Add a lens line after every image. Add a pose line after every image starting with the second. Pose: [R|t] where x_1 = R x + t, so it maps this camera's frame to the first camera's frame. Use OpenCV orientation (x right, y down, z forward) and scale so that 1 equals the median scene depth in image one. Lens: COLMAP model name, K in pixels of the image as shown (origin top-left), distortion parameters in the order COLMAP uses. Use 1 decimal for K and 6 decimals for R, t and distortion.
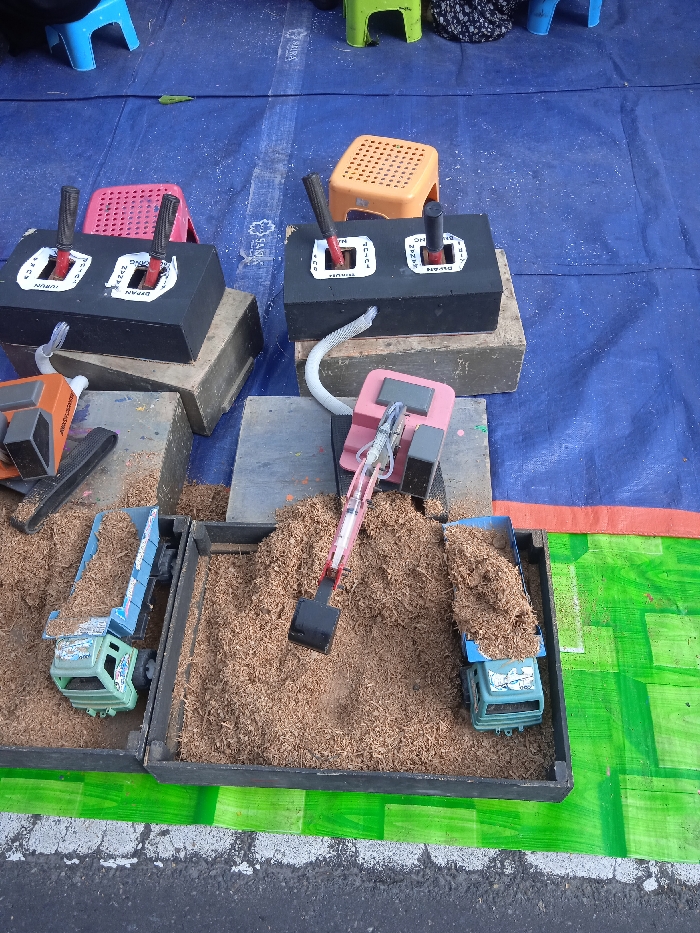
lens RADIAL K [[777.7, 0, 346.5], [0, 777.7, 466.2], [0, 0, 1]] dist [0.048291, -0.093405]
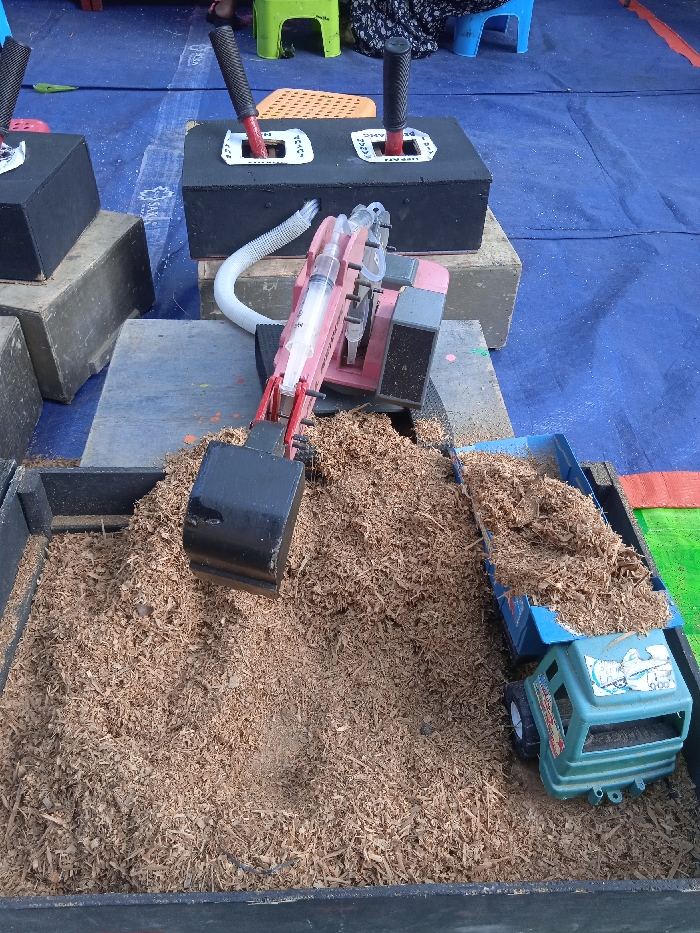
lens RADIAL K [[777.7, 0, 346.5], [0, 777.7, 466.2], [0, 0, 1]] dist [0.048291, -0.093405]
pose [[0.992251, -0.011308, 0.123736, -0.025130], [0.036499, 0.978443, -0.203265, 0.175793], [-0.118770, 0.206206, 0.971274, 0.367002]]
